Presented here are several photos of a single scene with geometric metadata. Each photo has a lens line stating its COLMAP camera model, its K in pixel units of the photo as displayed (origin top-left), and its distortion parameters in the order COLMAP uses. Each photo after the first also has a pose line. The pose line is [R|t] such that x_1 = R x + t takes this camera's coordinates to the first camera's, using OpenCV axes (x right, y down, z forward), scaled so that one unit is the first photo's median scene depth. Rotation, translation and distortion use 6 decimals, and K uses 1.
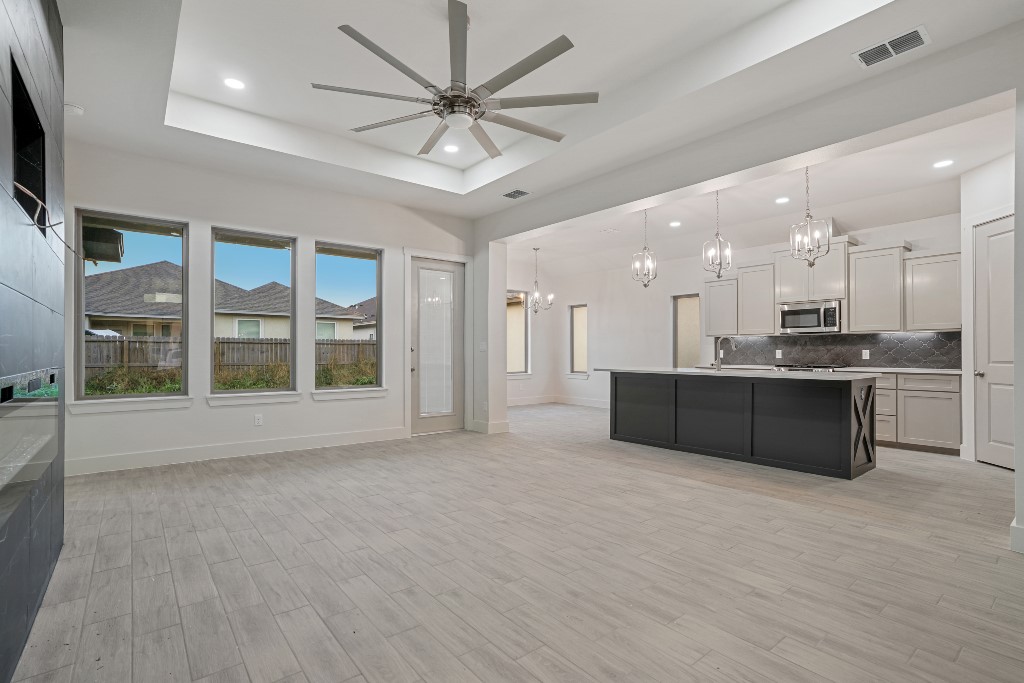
lens RADIAL K [[492.5, 0, 518.4], [0, 492.5, 345.7], [0, 0, 1]] dist [-0.047727, 0.037048]
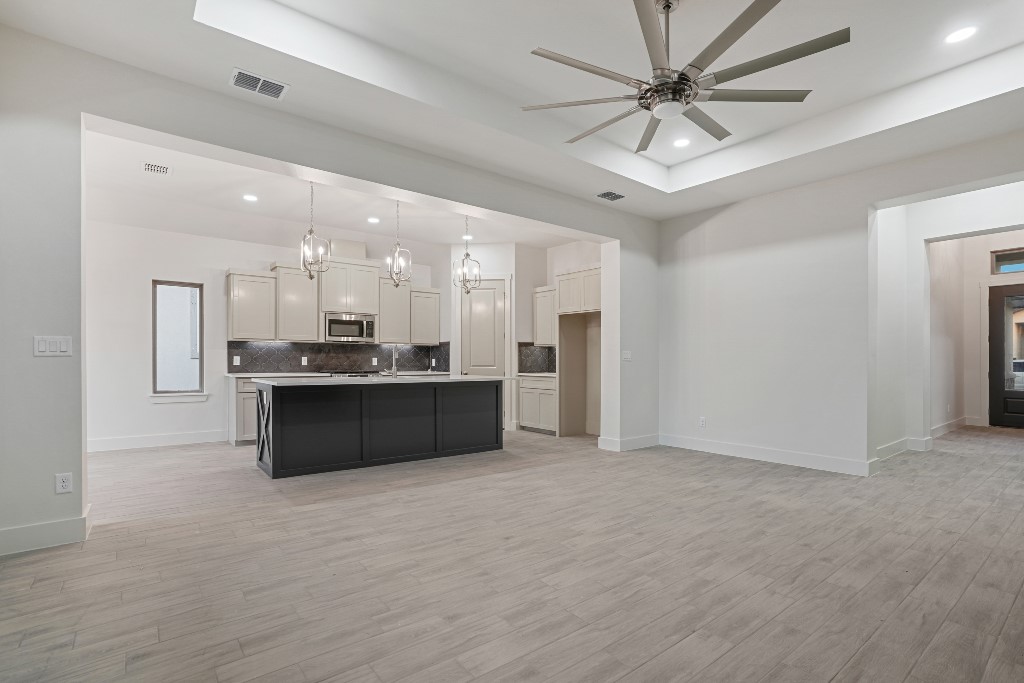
lens RADIAL K [[492.5, 0, 518.4], [0, 492.5, 345.7], [0, 0, 1]] dist [-0.047727, 0.037048]
pose [[-0.007893, 0.032456, 0.999442, -0.830909], [-0.020168, 0.999265, -0.032610, 0.018225], [-0.999765, -0.020414, -0.007232, 1.031624]]
